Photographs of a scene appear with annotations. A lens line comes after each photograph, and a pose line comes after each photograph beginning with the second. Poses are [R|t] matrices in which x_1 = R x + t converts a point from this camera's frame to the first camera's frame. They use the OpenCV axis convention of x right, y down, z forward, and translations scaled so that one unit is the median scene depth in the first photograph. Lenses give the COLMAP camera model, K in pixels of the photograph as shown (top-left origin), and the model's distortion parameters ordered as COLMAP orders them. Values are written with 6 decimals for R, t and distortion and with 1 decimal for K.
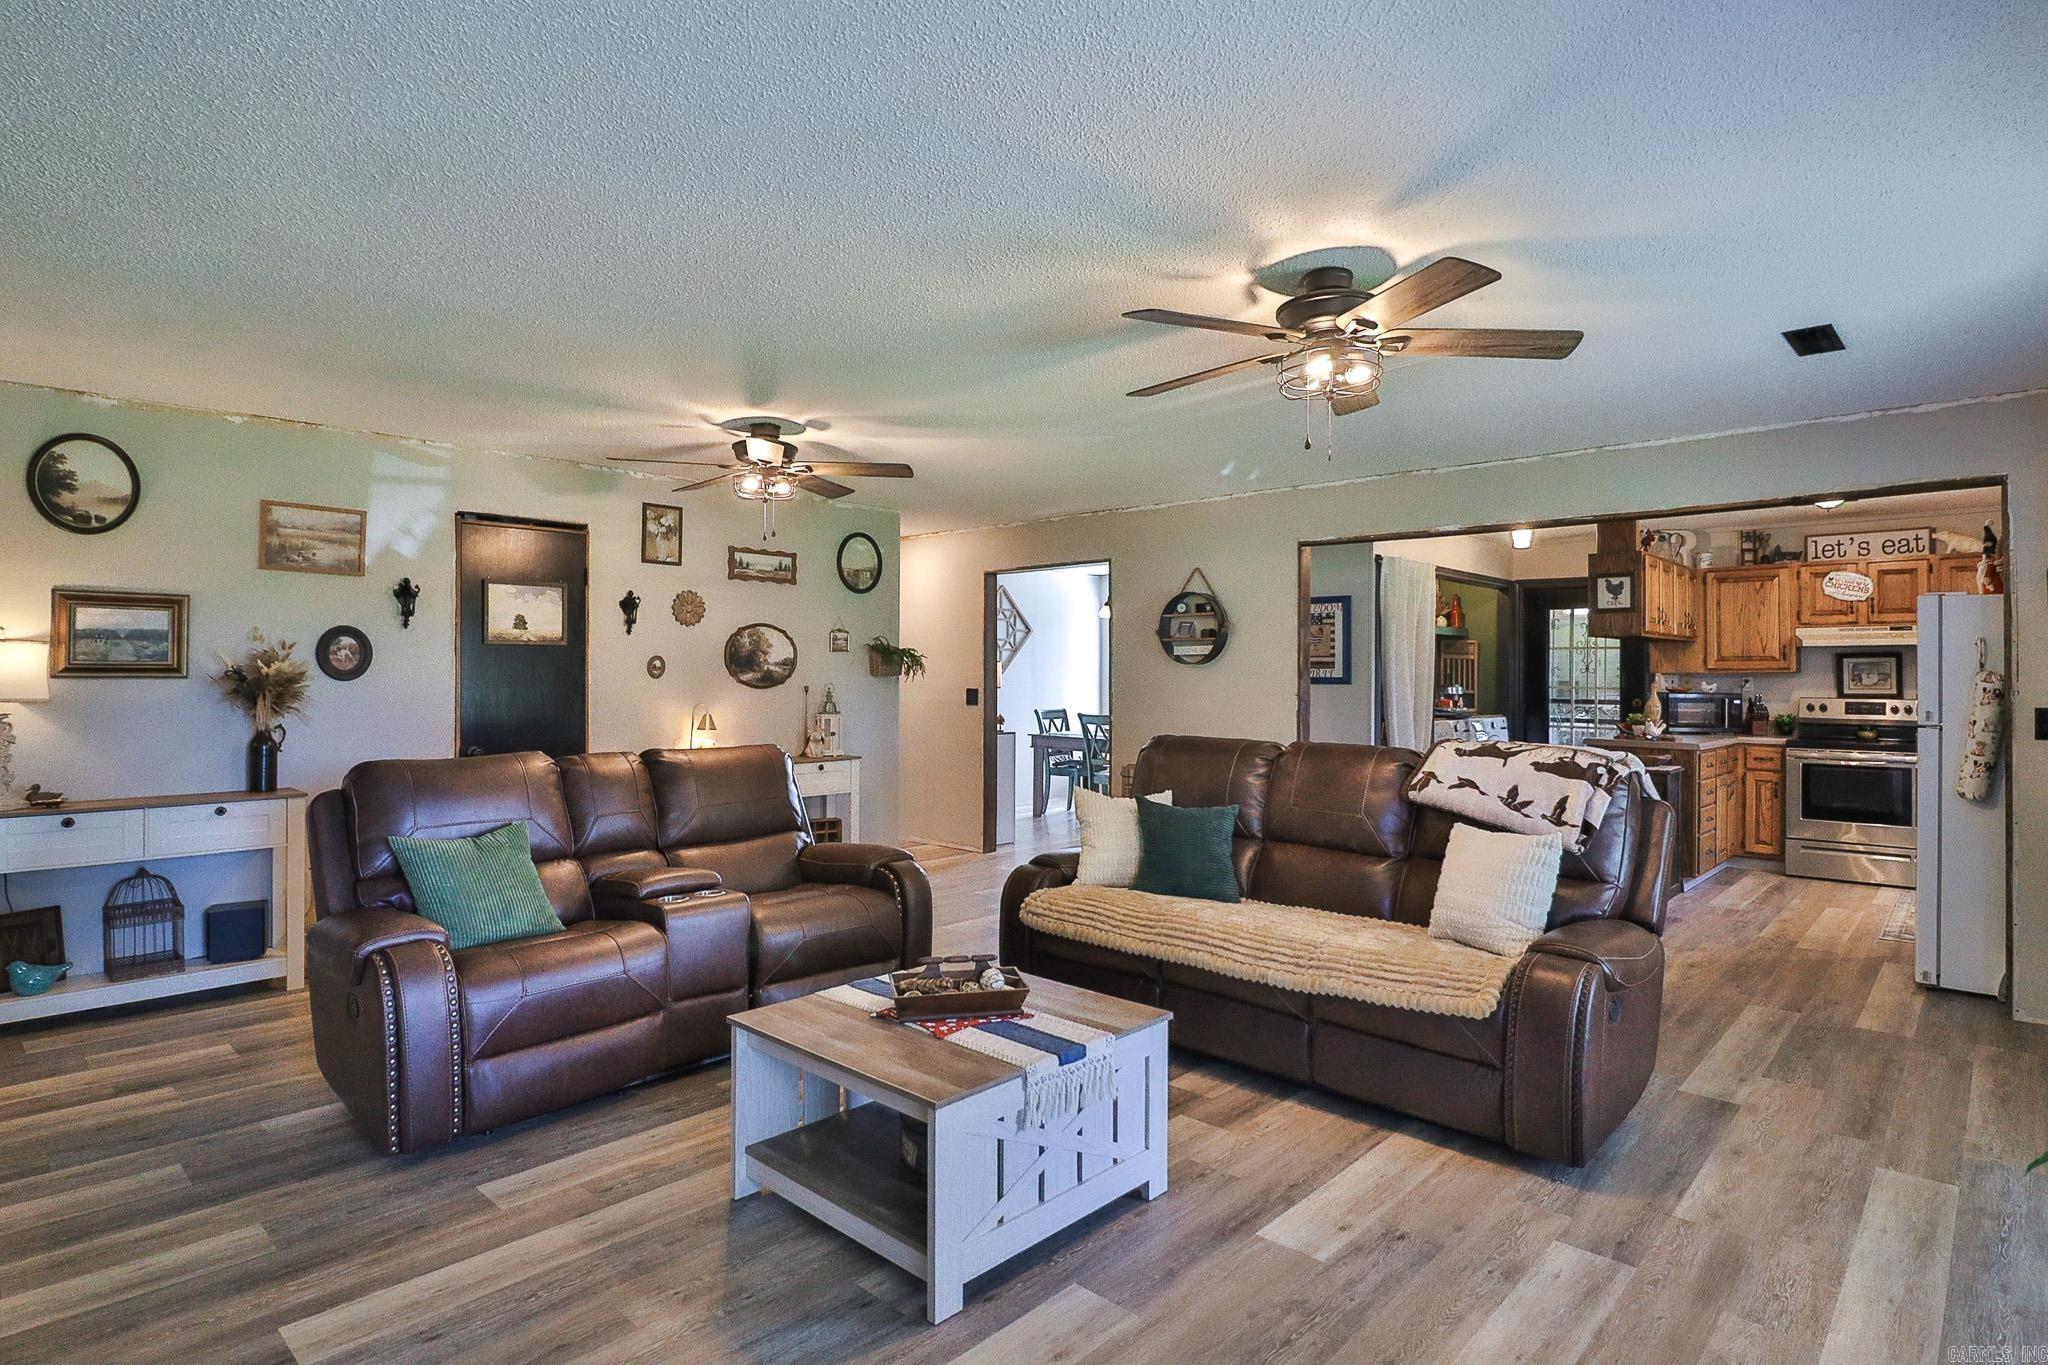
lens RADIAL K [[1048.4, 0, 1050.2], [0, 1048.4, 654.3], [0, 0, 1]] dist [-0.018064, -0.001230]
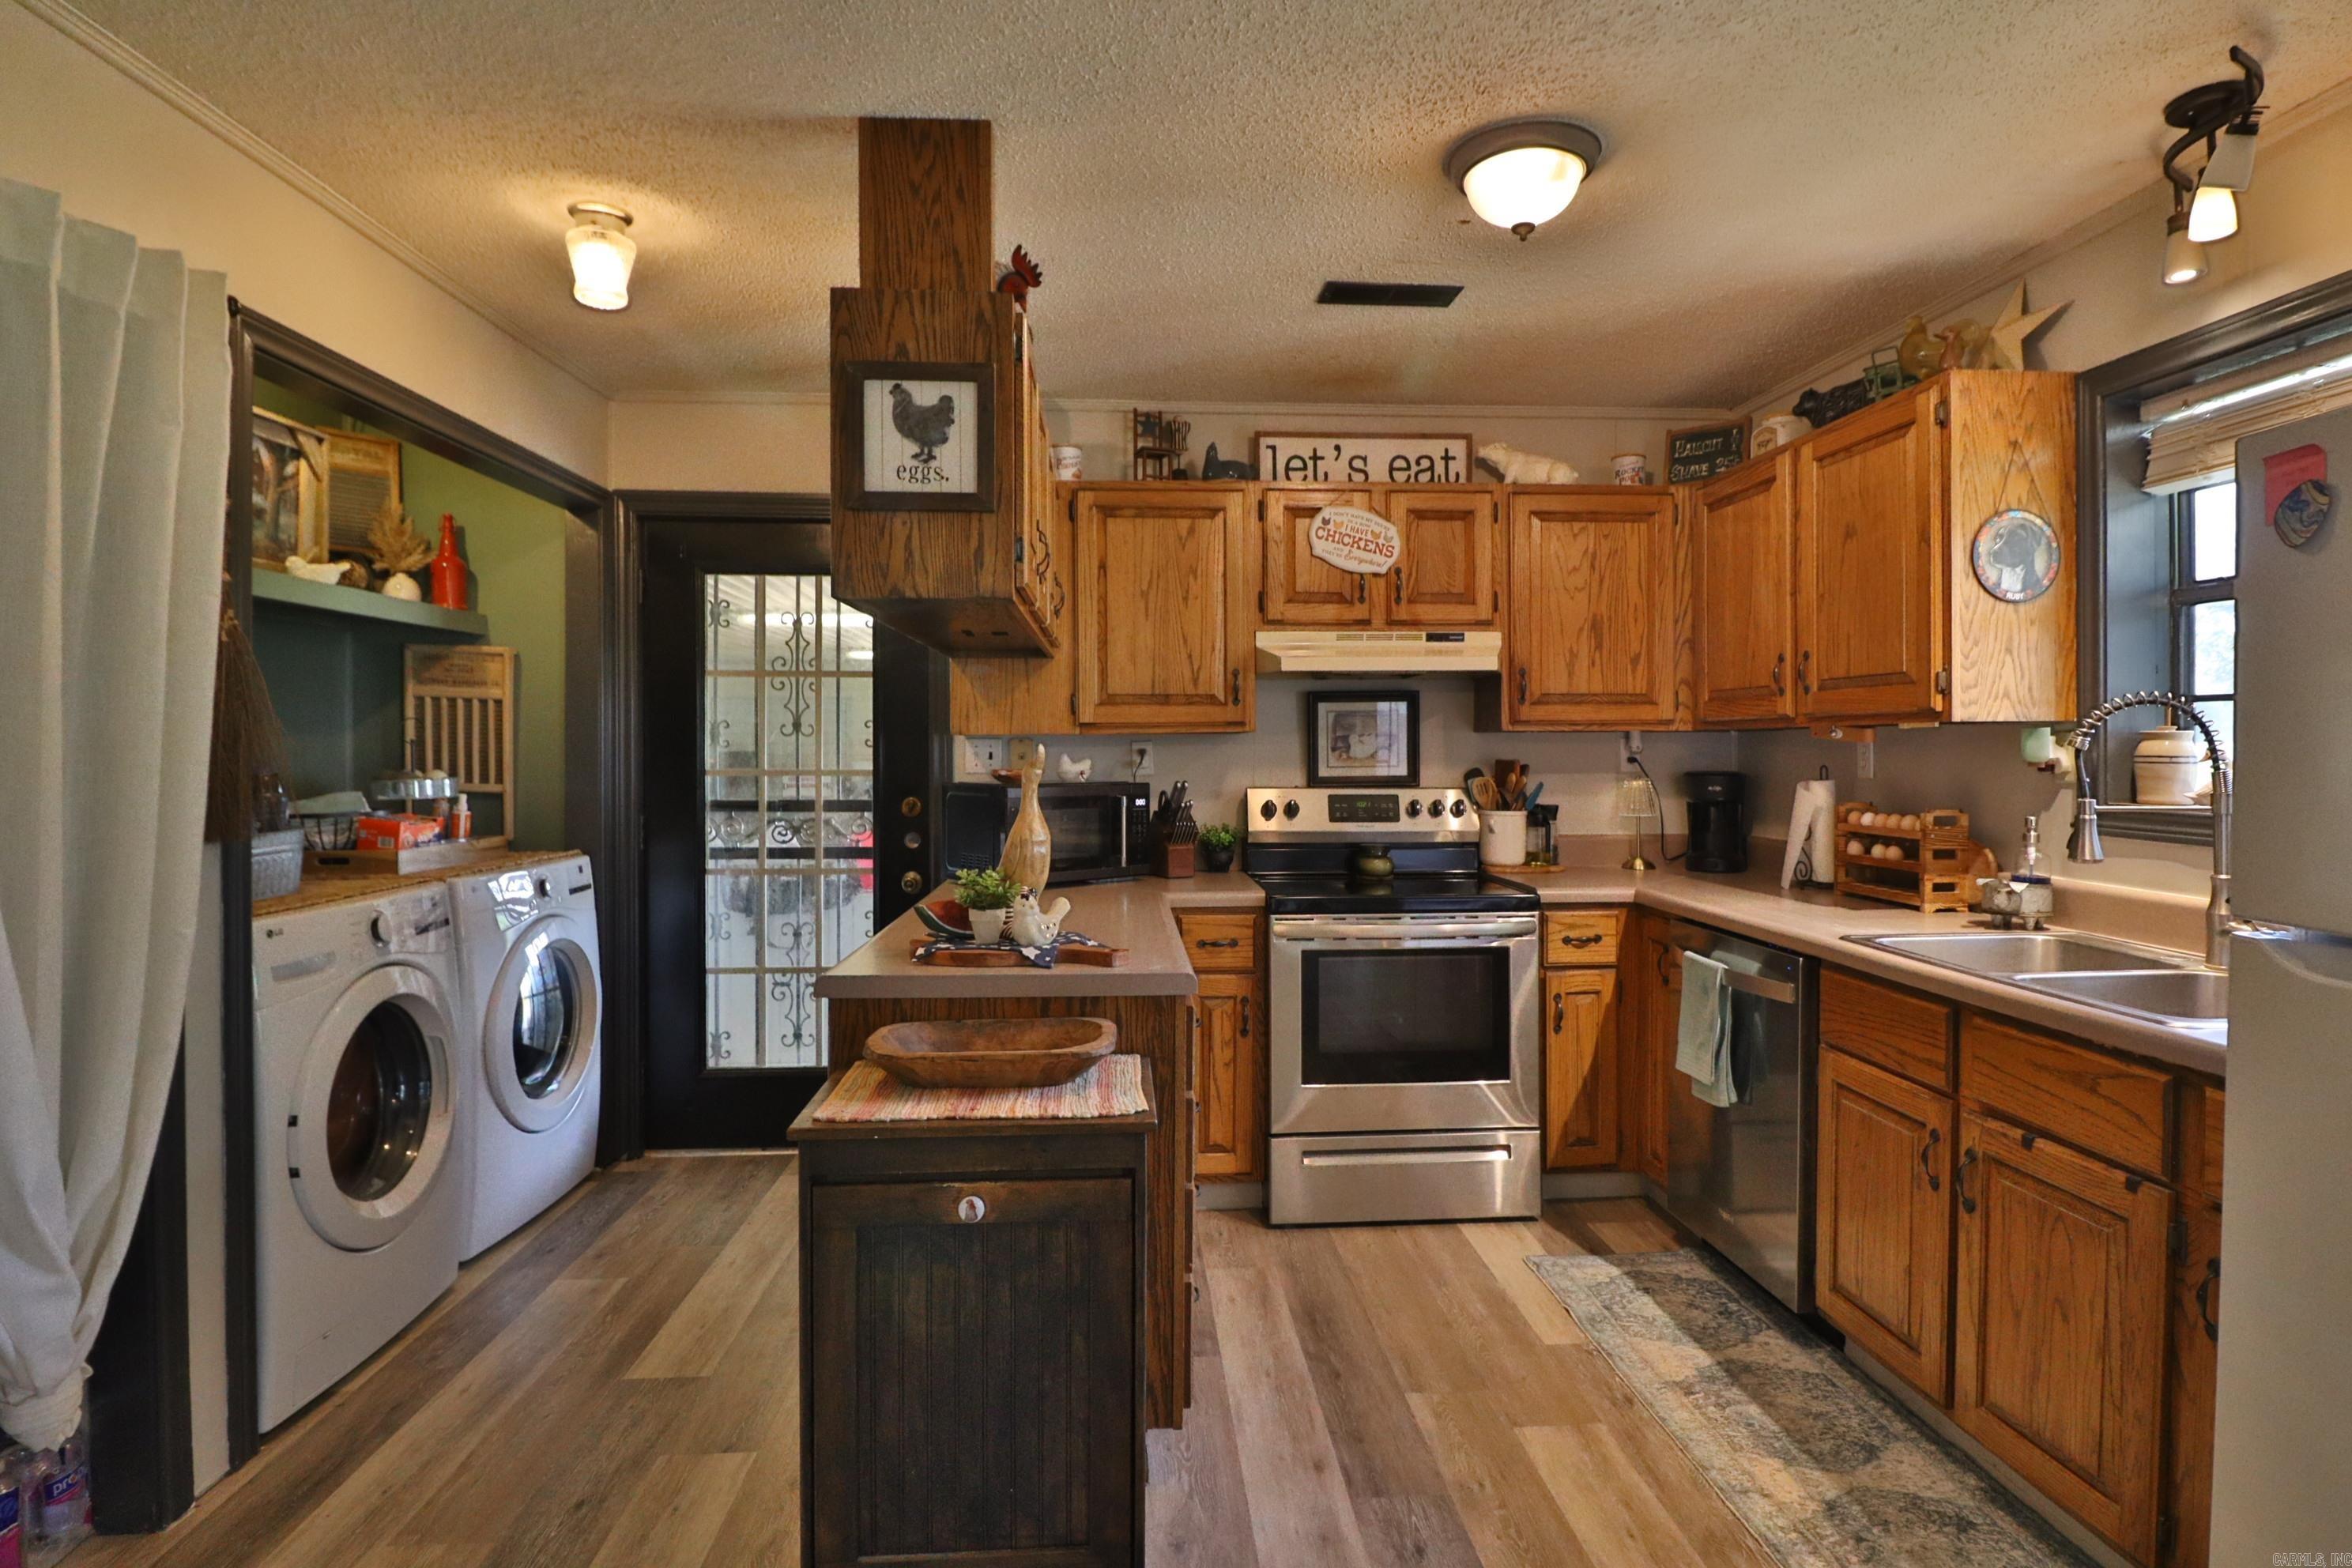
lens RADIAL K [[1204.0, 0, 1206.1], [0, 1204.0, 751.6], [0, 0, 1]] dist [-0.018064, -0.001230]
pose [[0.676422, -0.011521, 0.736424, 0.328703], [-0.007957, 0.999705, 0.022949, 0.014207], [-0.736471, -0.021383, 0.676131, 0.669389]]
